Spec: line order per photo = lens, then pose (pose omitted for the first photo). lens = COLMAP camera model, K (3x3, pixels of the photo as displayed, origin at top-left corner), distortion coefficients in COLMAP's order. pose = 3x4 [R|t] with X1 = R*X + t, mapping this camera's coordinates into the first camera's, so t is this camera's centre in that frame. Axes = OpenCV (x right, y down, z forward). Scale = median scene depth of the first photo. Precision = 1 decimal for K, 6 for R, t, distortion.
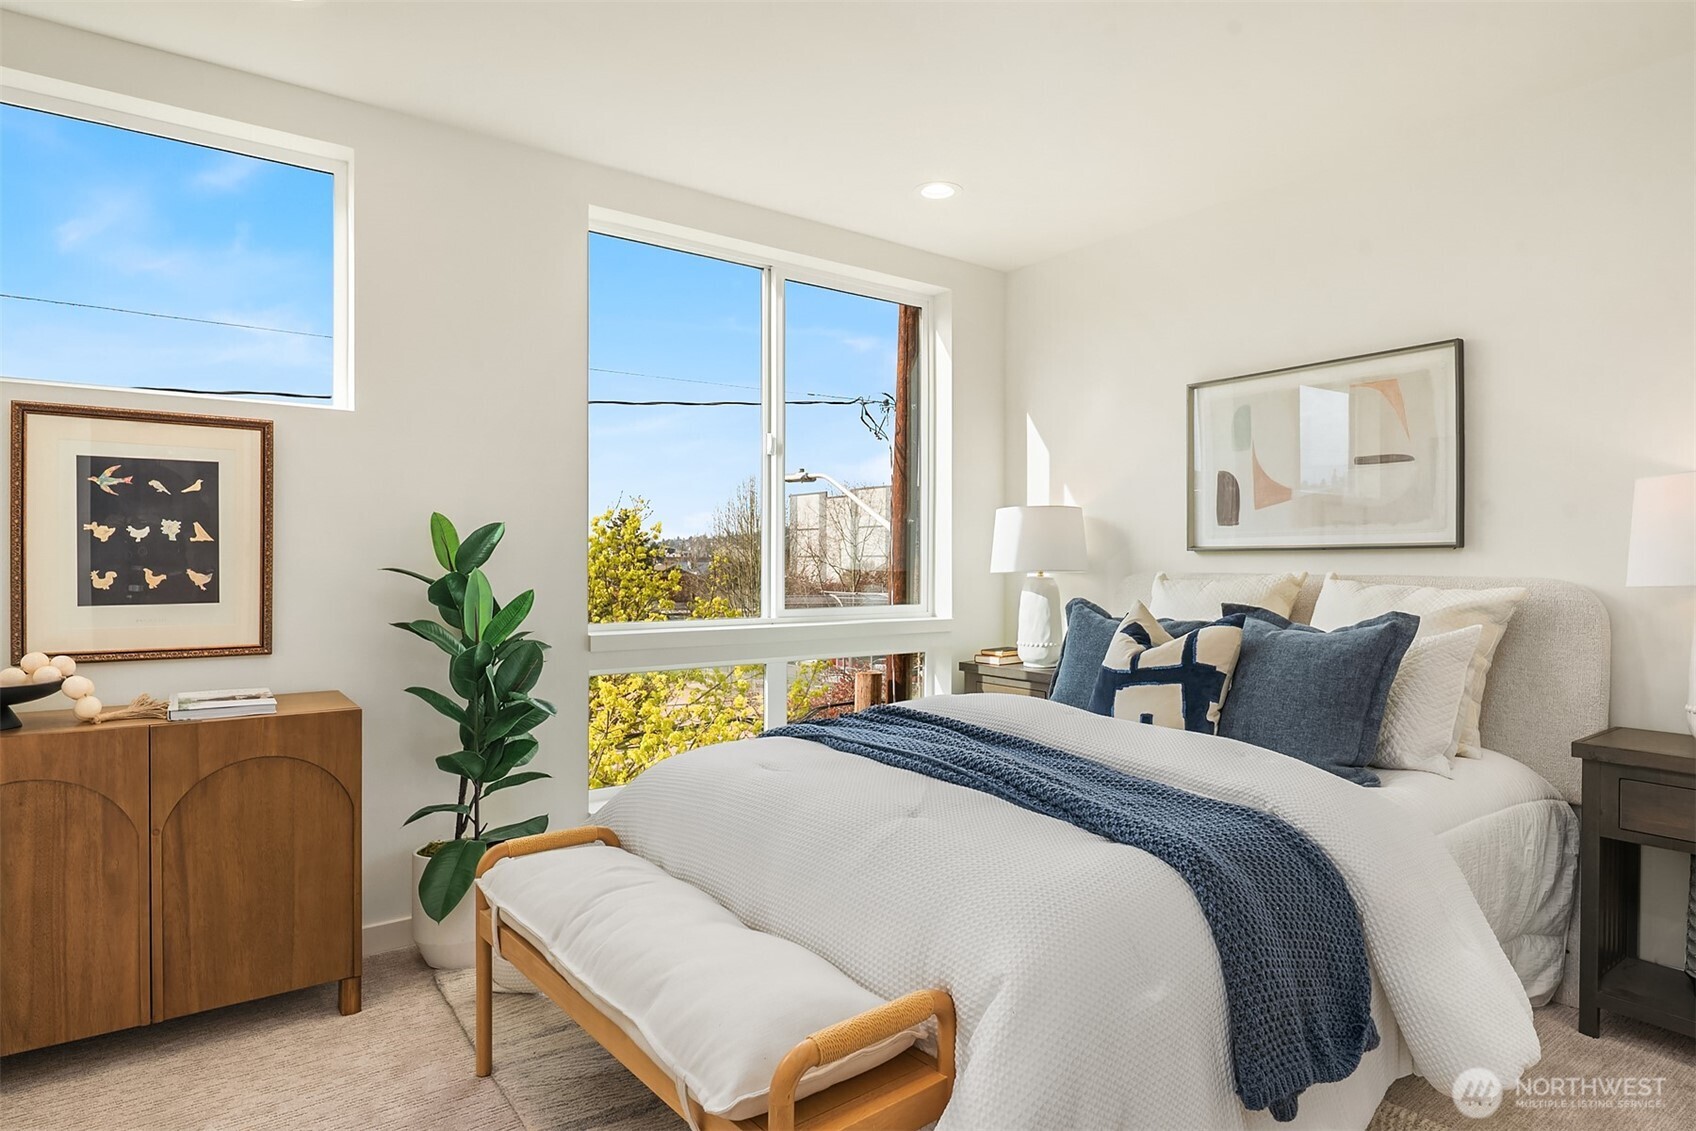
lens RADIAL K [[934.7, 0, 848.0], [0, 934.7, 565.5], [0, 0, 1]] dist [-0.002427, -0.001664]
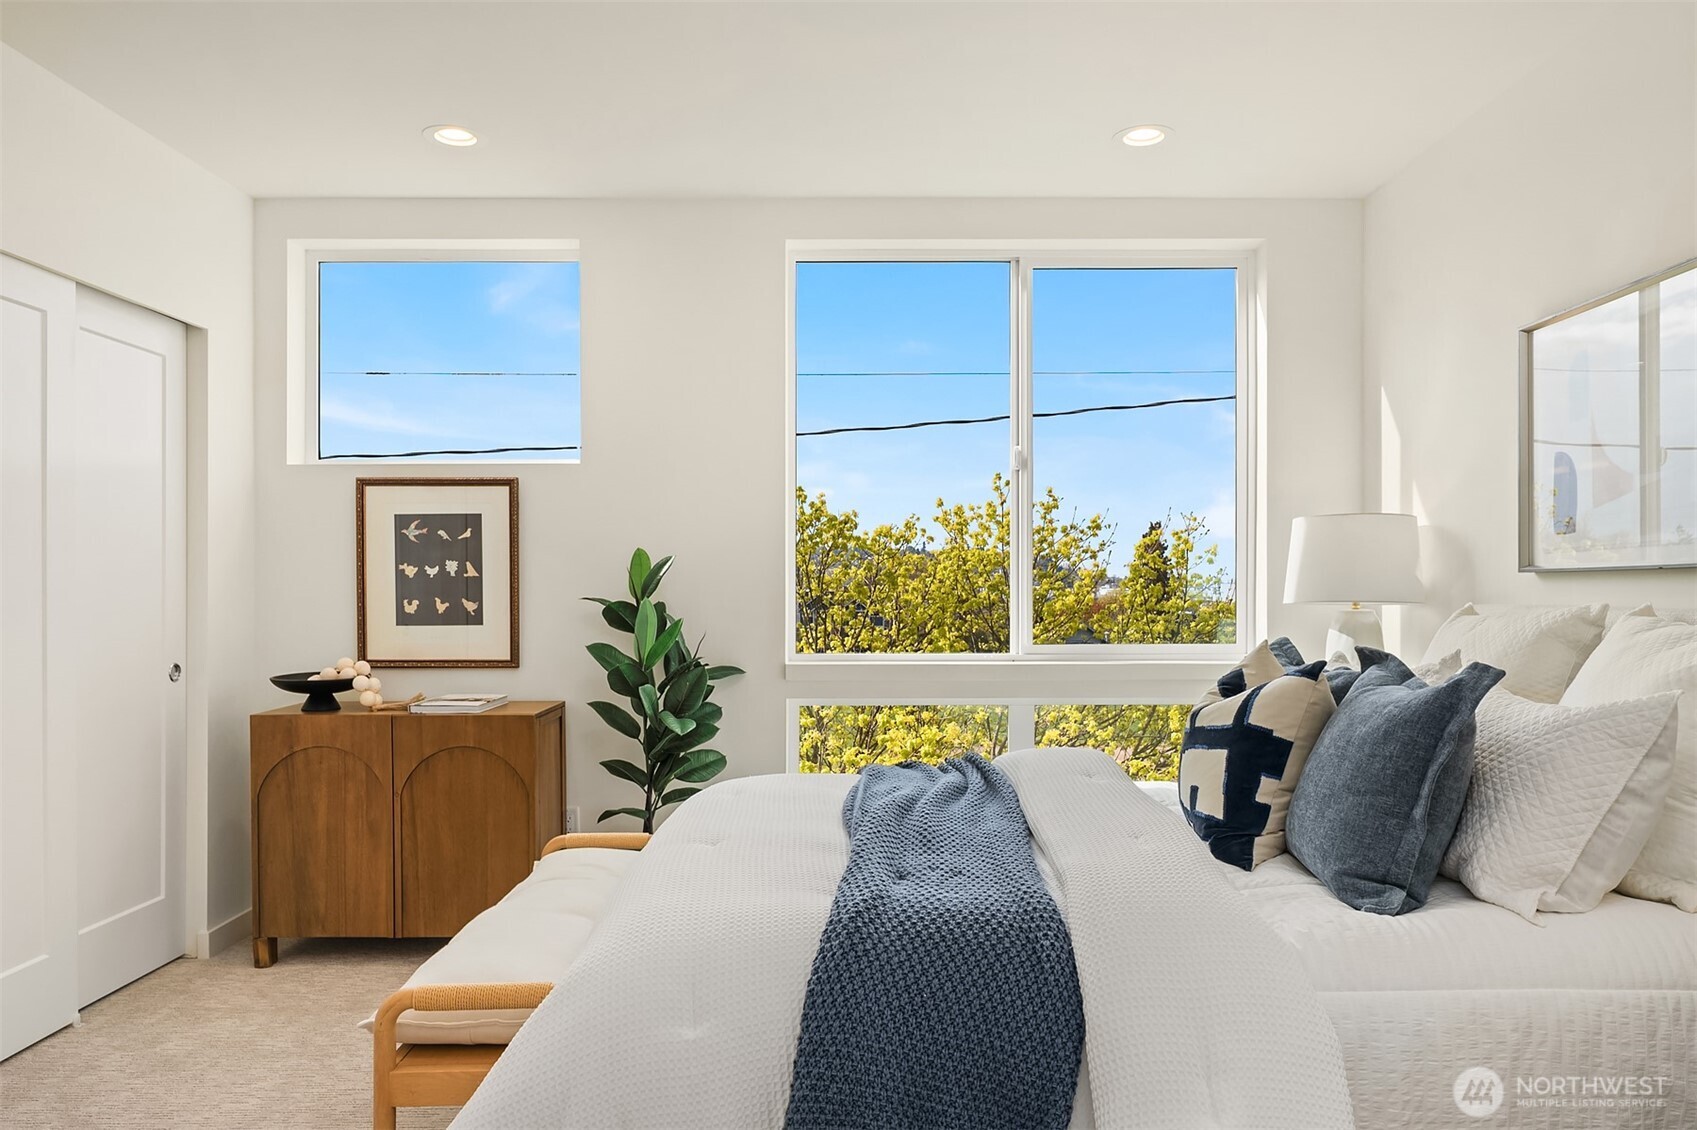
lens RADIAL K [[1107.6, 0, 851.0], [0, 1107.6, 593.2], [0, 0, 1]] dist [-0.000753, -0.000480]
pose [[0.807558, -0.002118, -0.589784, 0.641103], [0.001117, 0.999997, -0.002062, 0.000467], [0.589787, 0.001006, 0.807559, 0.089798]]
